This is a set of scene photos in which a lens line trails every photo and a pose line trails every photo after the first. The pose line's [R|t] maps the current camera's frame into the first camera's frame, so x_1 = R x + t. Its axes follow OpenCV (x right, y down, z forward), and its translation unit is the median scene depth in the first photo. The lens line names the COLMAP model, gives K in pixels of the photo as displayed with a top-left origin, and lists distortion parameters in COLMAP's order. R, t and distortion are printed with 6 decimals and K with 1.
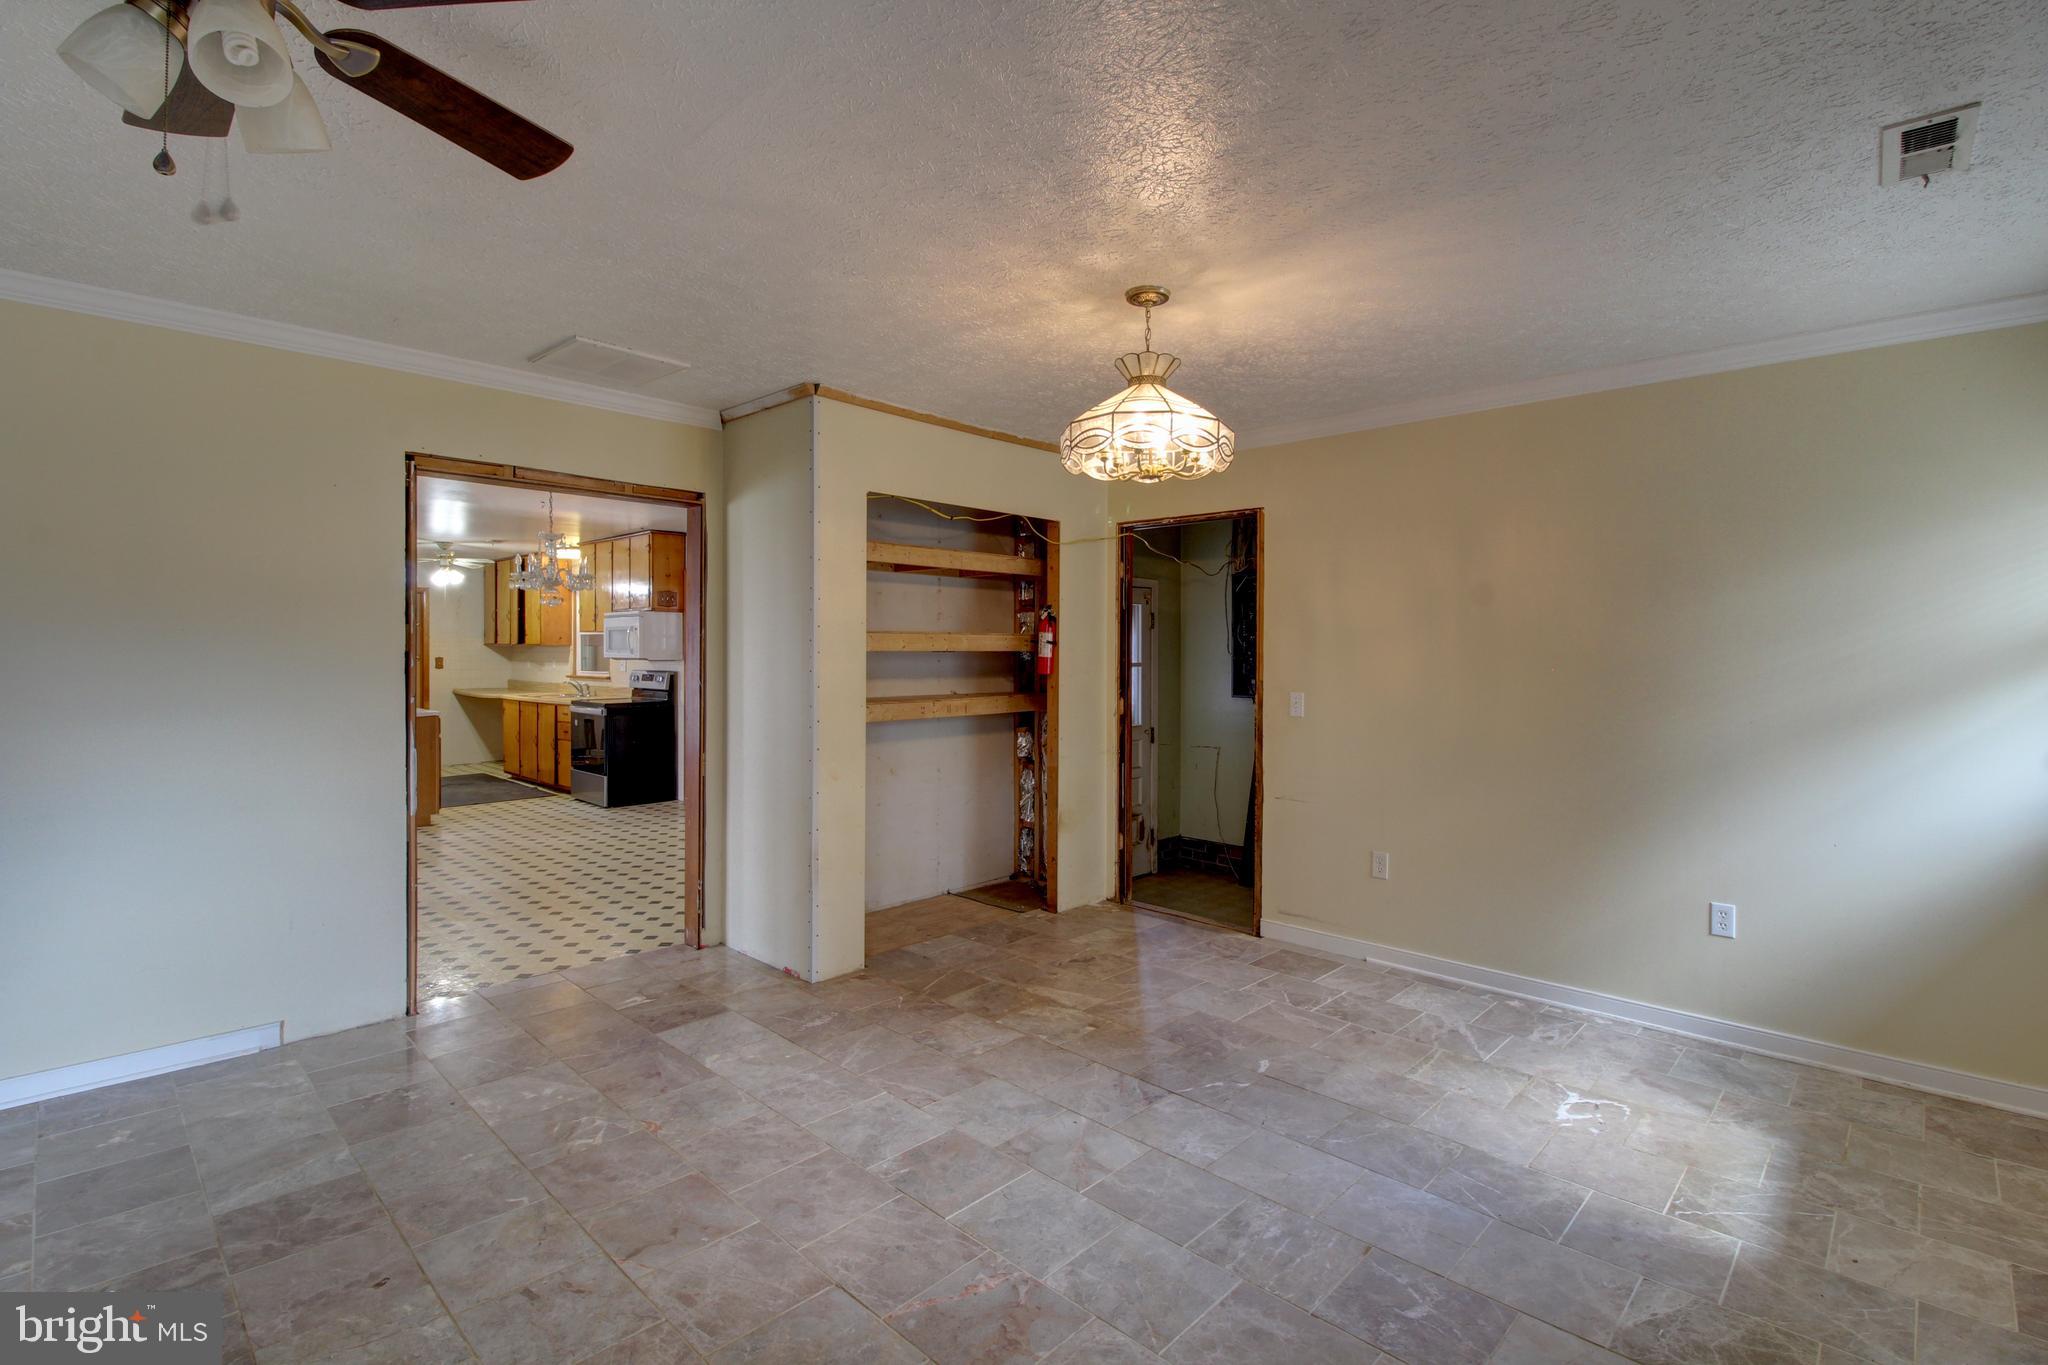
lens RADIAL K [[950.1, 0, 1019.7], [0, 950.1, 662.7], [0, 0, 1]] dist [0.000669, -0.005750]
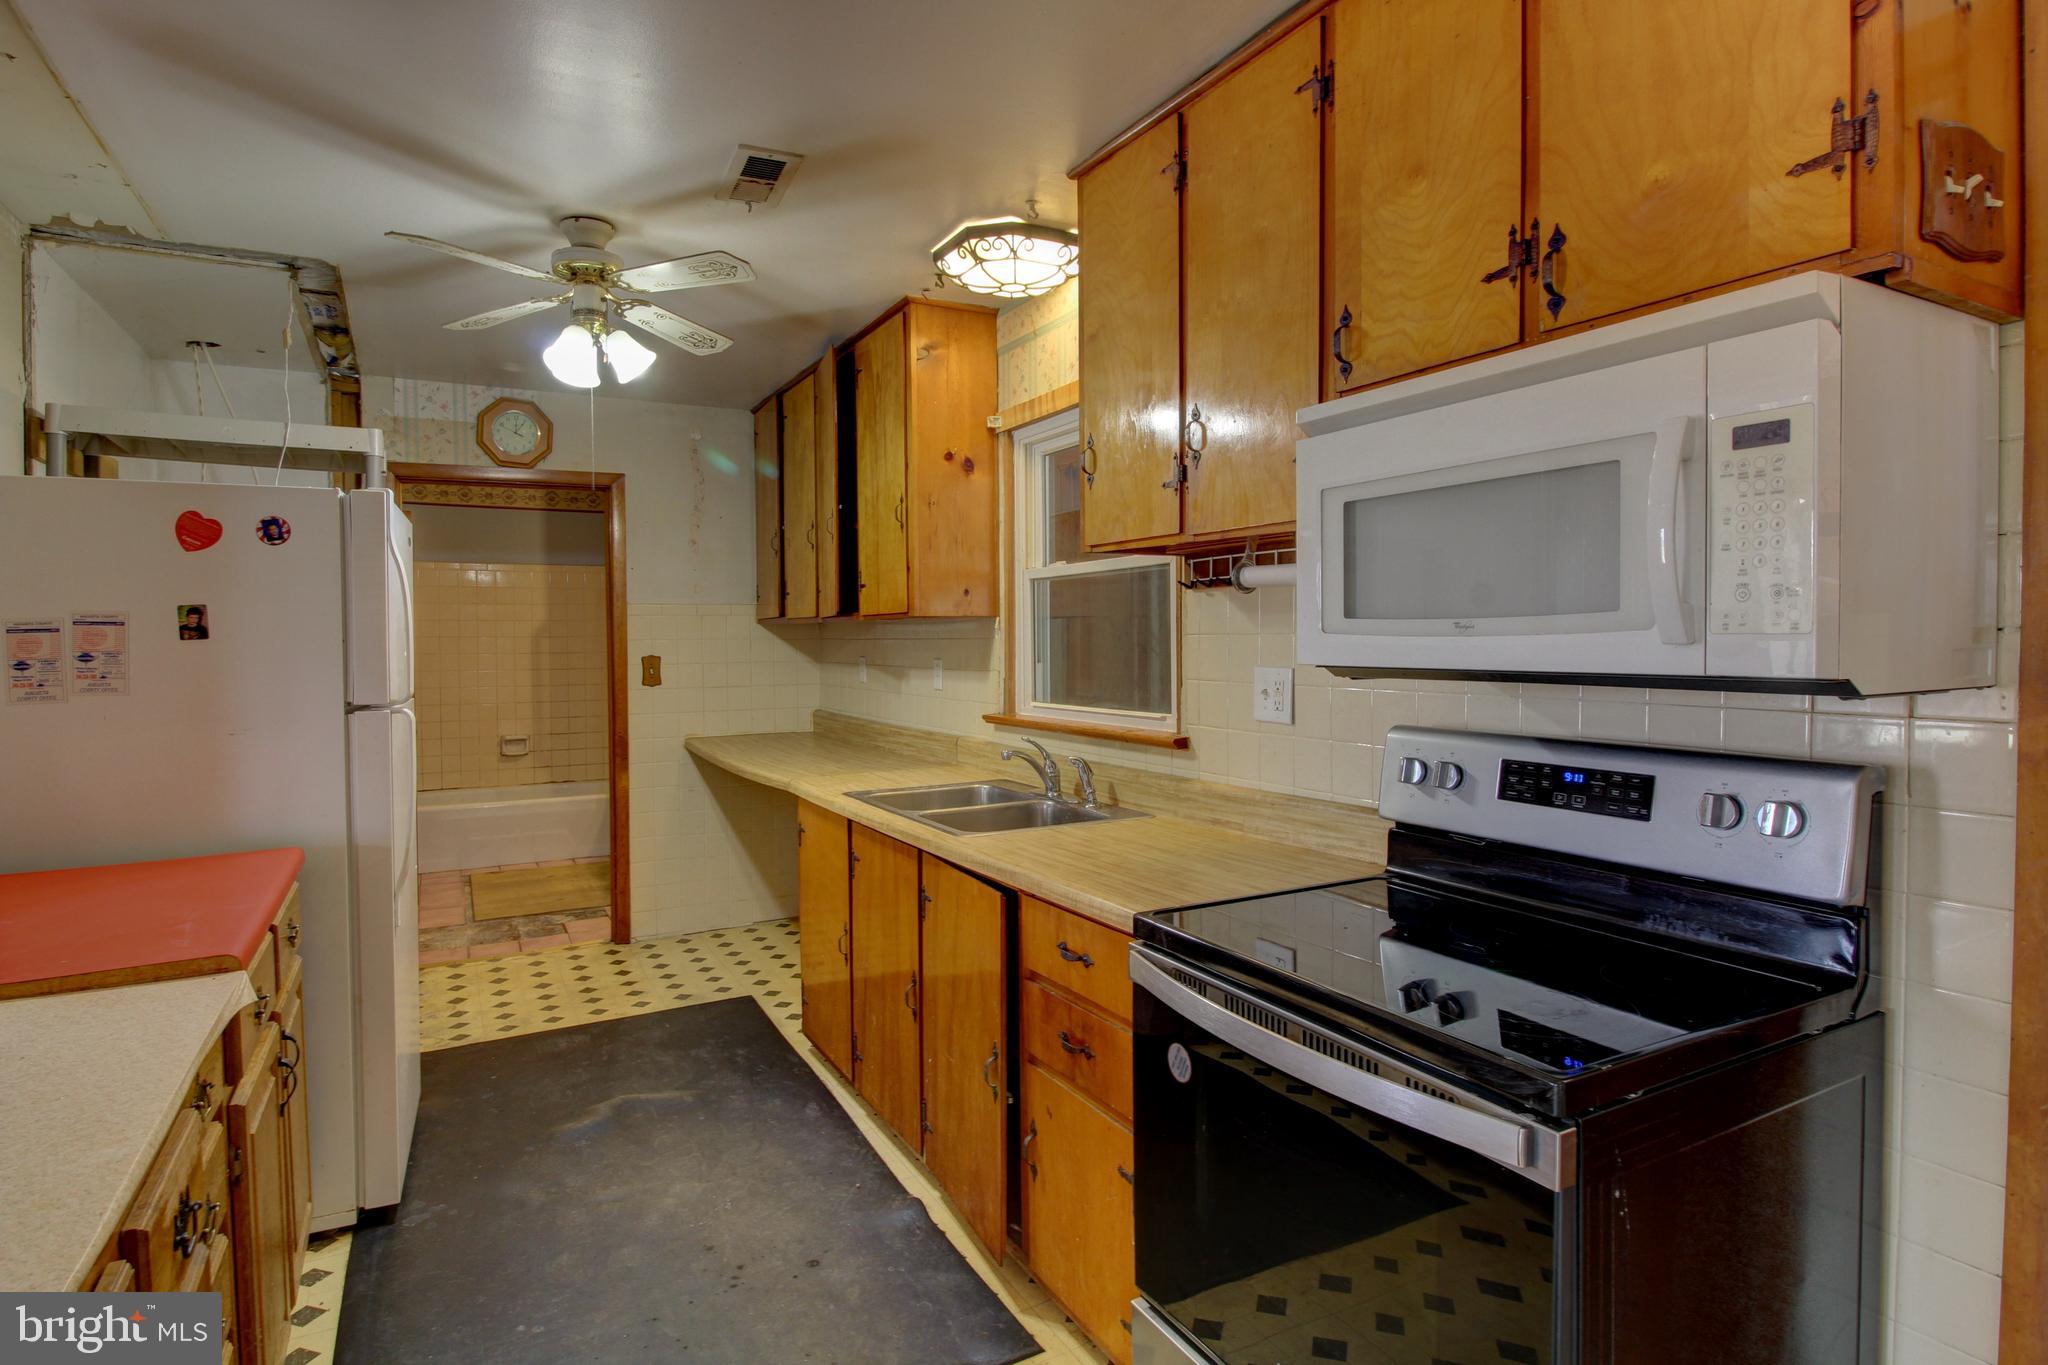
lens RADIAL K [[1088.7, 0, 1027.0], [0, 1088.7, 667.1], [0, 0, 1]] dist [-0.001811, -0.000606]
pose [[0.952082, -0.011013, -0.305645, -0.356221], [0.015721, 0.999793, 0.012946, -0.006361], [0.305439, -0.017131, 0.952058, 0.670117]]
